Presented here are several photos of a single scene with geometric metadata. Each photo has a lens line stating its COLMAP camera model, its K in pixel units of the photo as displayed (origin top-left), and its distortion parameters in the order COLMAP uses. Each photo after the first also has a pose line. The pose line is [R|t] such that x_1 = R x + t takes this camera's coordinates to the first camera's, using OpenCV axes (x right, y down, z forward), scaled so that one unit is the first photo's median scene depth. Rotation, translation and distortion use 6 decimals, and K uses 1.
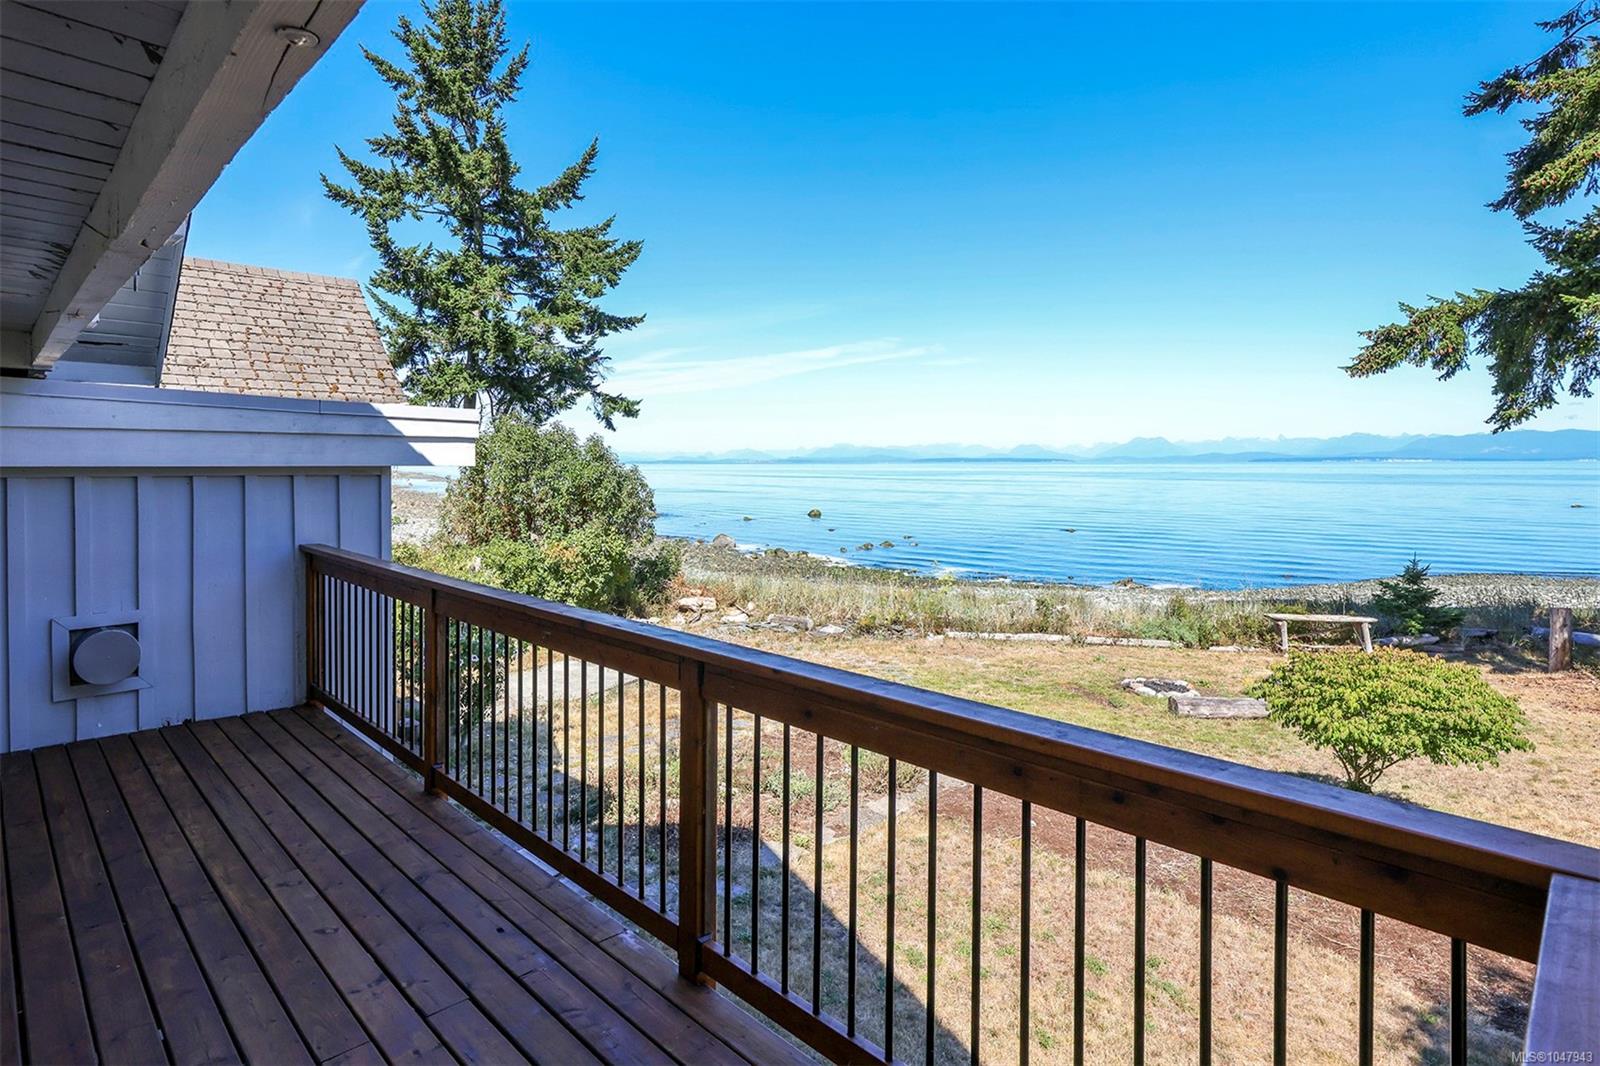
lens RADIAL K [[812.0, 0, 710.5], [0, 812.0, 494.9], [0, 0, 1]] dist [-0.014742, 0.000029]
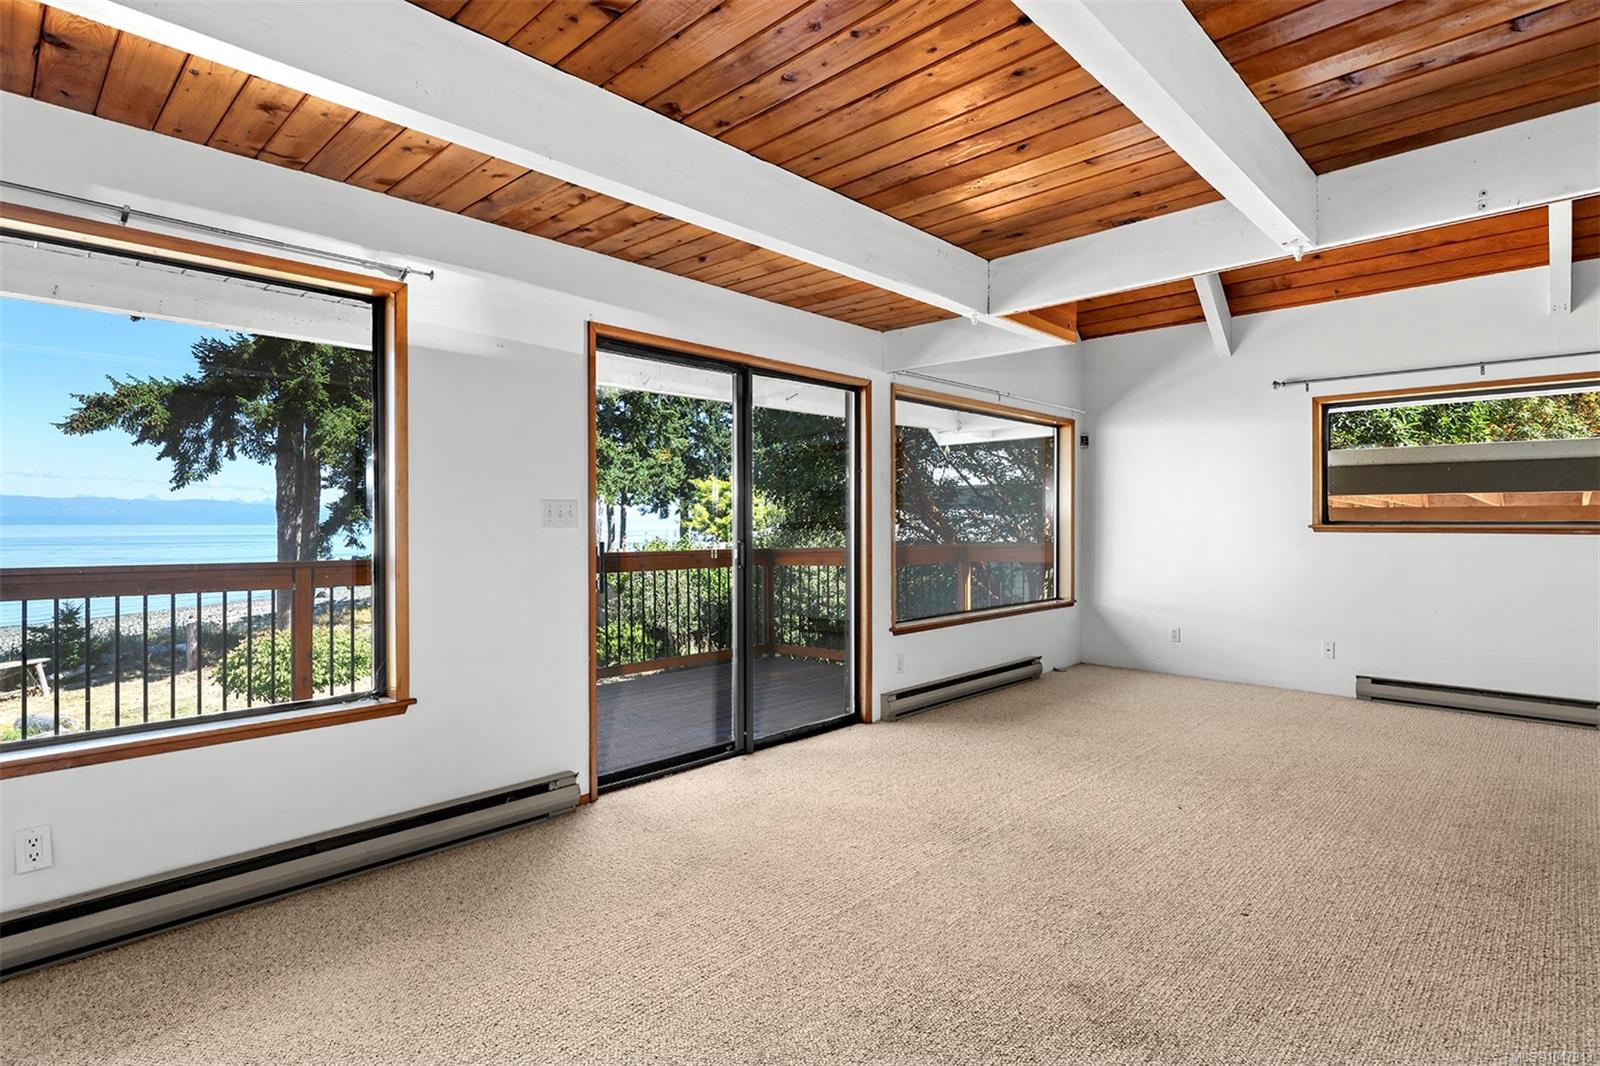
lens RADIAL K [[796.4, 0, 806.0], [0, 796.4, 530.2], [0, 0, 1]] dist [0.001695, 0.000357]
pose [[-0.074231, -0.007901, 0.997210, -0.347480], [0.041464, 0.999079, 0.011002, 0.014925], [-0.996379, 0.042165, -0.073835, 0.068268]]
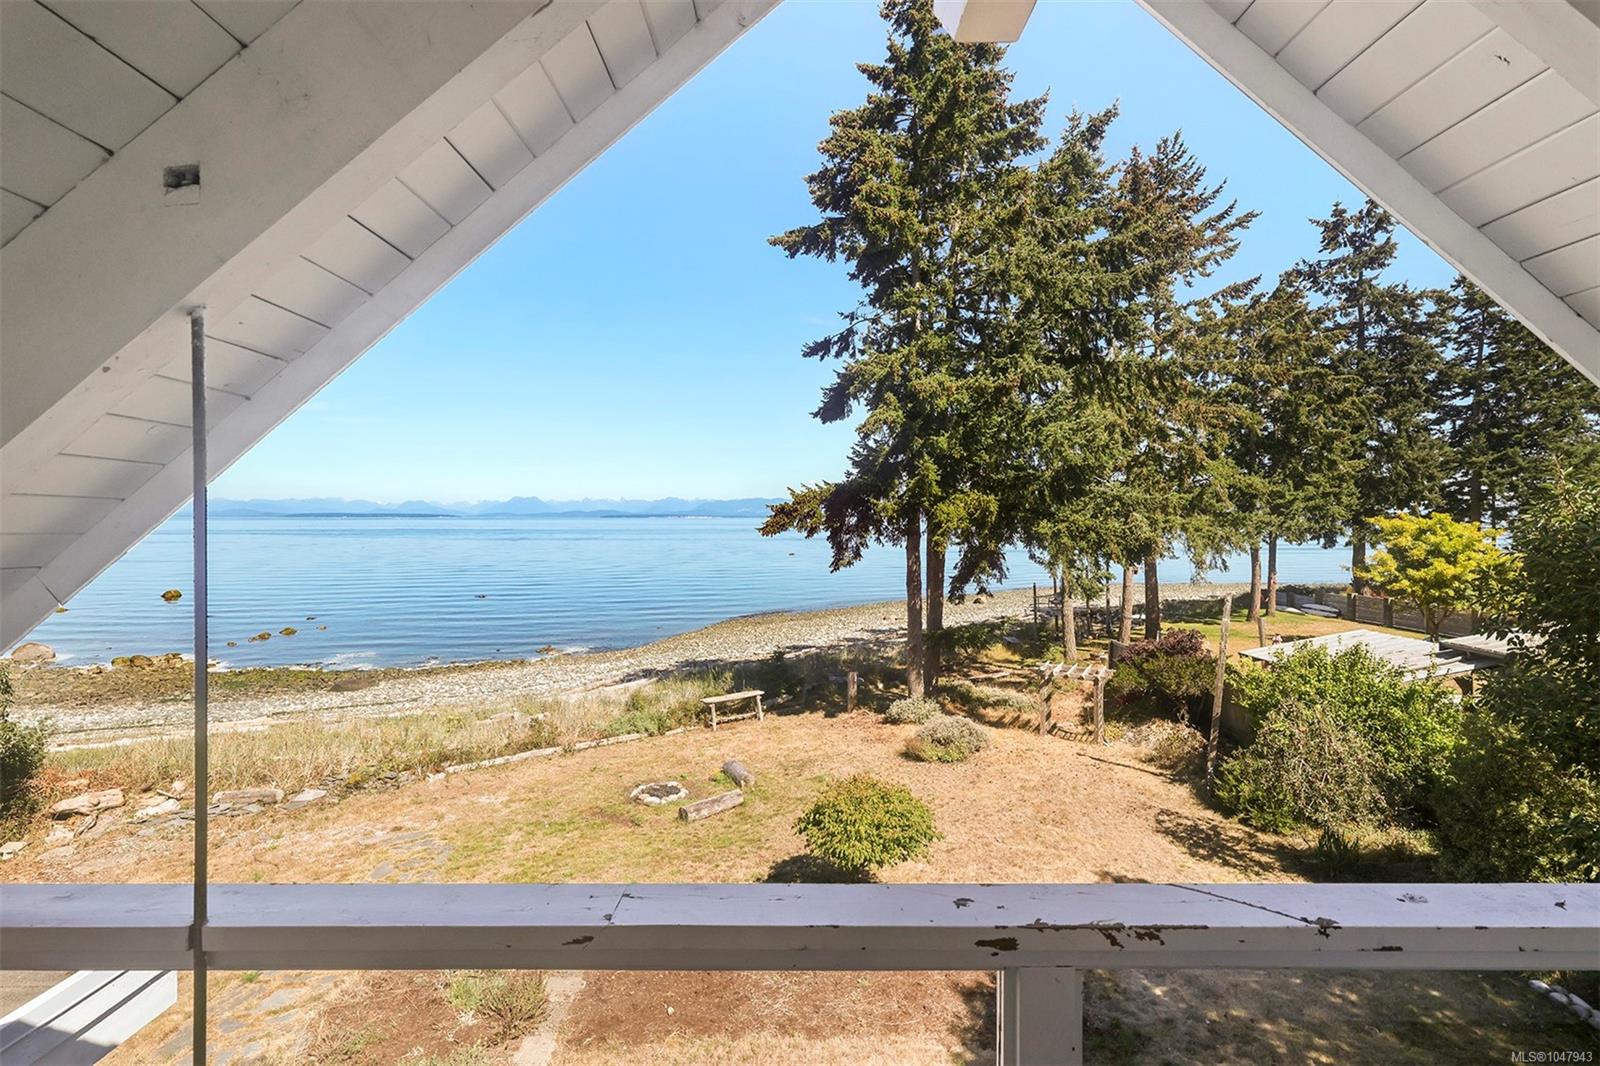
lens RADIAL K [[743.2, 0, 798.3], [0, 743.2, 517.2], [0, 0, 1]] dist [-0.002165, -0.000234]
pose [[0.663537, 0.004154, 0.748132, -0.137741], [0.029192, 0.999079, -0.031439, -0.127571], [-0.747574, 0.042701, 0.662805, 0.073362]]
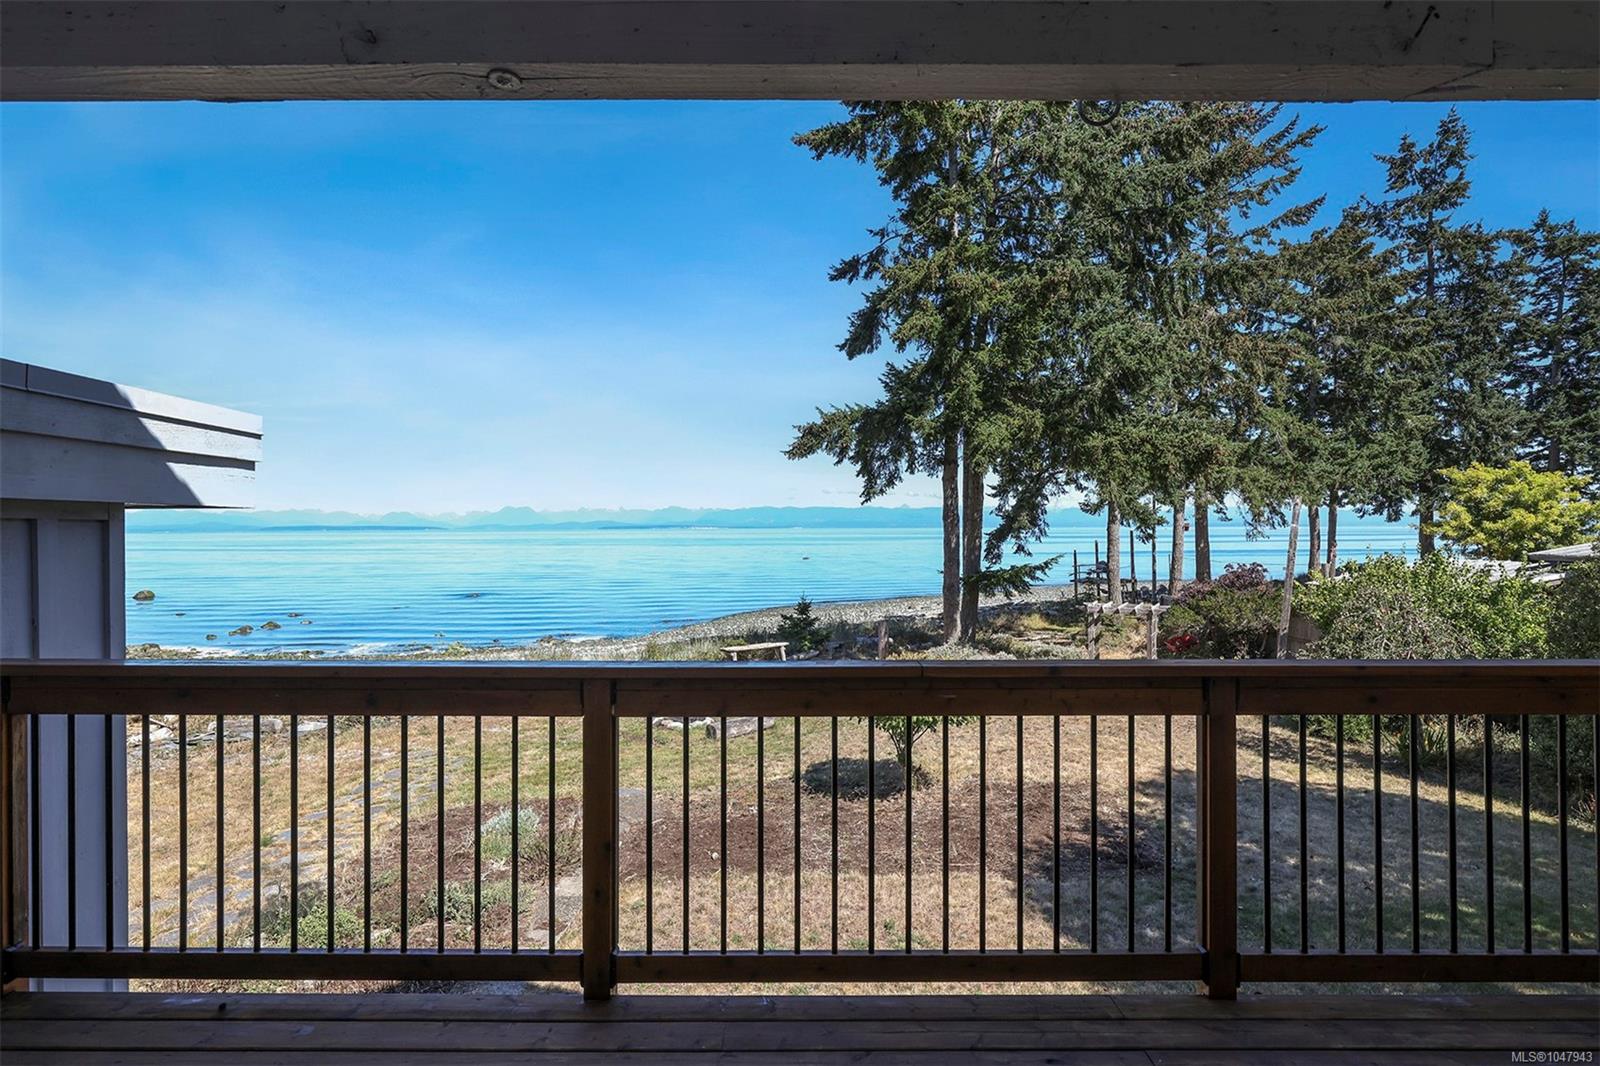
lens RADIAL K [[801.8, 0, 804.6], [0, 801.8, 534.0], [0, 0, 1]] dist [-0.002817, 0.000509]
pose [[0.669692, -0.007959, 0.742597, -0.154987], [0.034173, 0.999214, -0.020108, 0.003323], [-0.741853, 0.038843, 0.669437, 0.096979]]
